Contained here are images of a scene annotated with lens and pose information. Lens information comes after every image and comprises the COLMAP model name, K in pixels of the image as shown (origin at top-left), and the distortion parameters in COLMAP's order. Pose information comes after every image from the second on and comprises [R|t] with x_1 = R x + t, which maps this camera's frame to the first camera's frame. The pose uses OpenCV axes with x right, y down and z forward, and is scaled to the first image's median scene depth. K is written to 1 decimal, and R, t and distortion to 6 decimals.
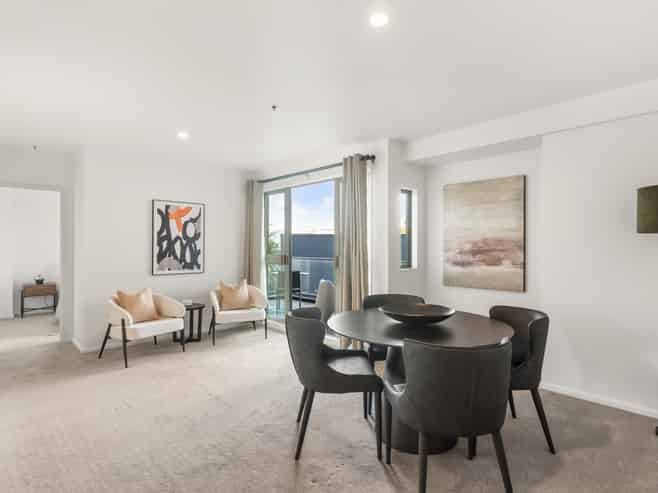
lens RADIAL K [[359.4, 0, 330.2], [0, 359.4, 244.5], [0, 0, 1]] dist [-0.000511, -0.000014]
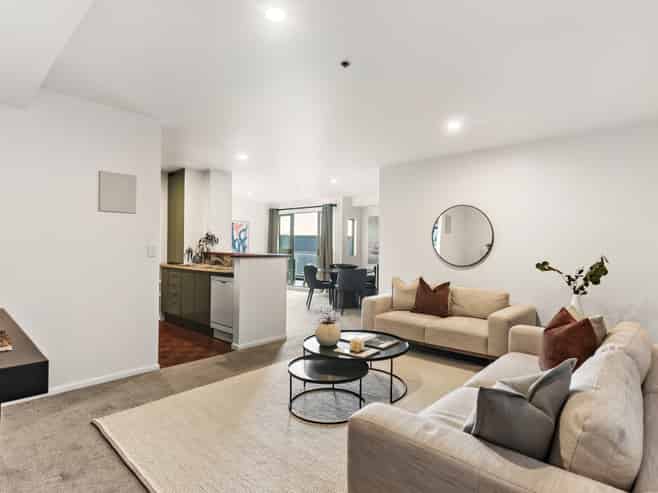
lens RADIAL K [[359.4, 0, 330.2], [0, 359.4, 244.5], [0, 0, 1]] dist [-0.000511, -0.000014]
pose [[0.996700, 0.017135, 0.079339, -0.080327], [-0.015919, 0.999746, -0.015927, 0.036698], [-0.079591, 0.014611, 0.996720, -1.093940]]
